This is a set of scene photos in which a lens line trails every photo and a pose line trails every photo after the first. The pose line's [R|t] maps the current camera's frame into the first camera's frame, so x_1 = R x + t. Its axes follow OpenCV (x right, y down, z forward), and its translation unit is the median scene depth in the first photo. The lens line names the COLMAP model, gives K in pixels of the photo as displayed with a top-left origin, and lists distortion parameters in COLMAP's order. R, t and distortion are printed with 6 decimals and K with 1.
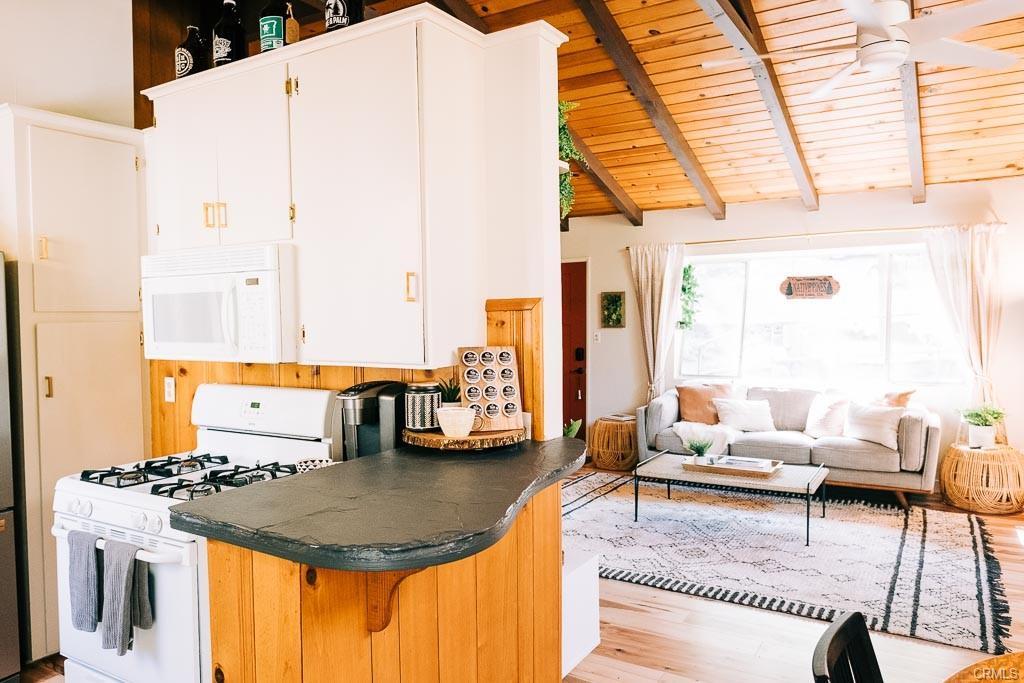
lens RADIAL K [[721.3, 0, 514.4], [0, 721.3, 341.0], [0, 0, 1]] dist [-0.009931, -0.000609]
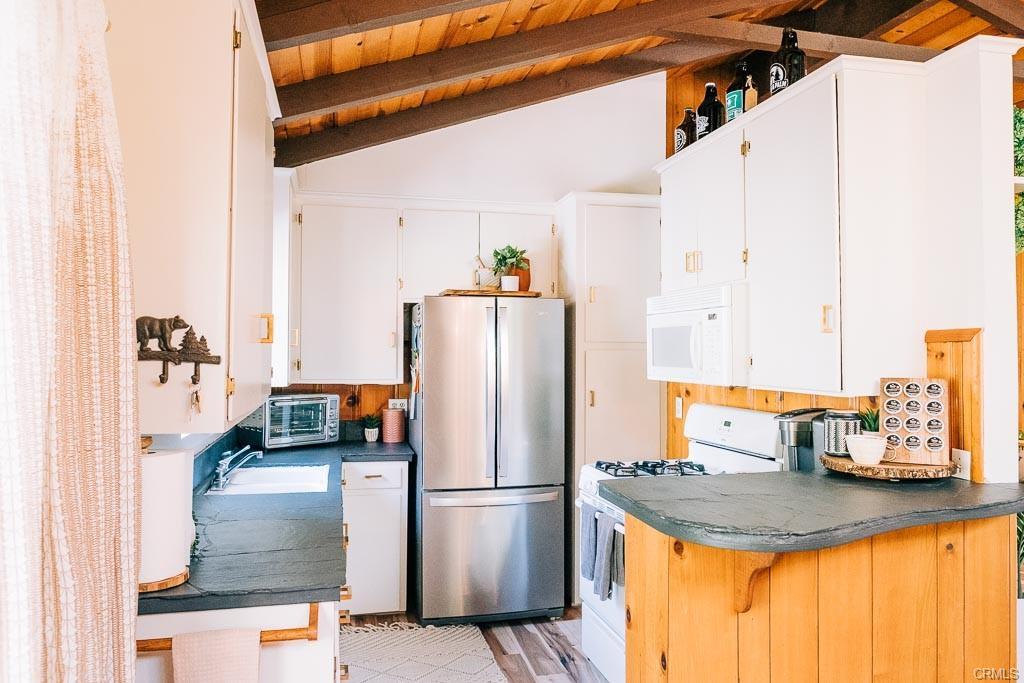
lens RADIAL K [[732.4, 0, 512.0], [0, 732.4, 341.5], [0, 0, 1]] dist [-0.000387, 0.000681]
pose [[0.708992, 0.003489, -0.705208, 0.271178], [-0.036044, 0.998860, -0.031296, 0.008674], [0.704295, 0.047607, 0.708310, -0.092042]]
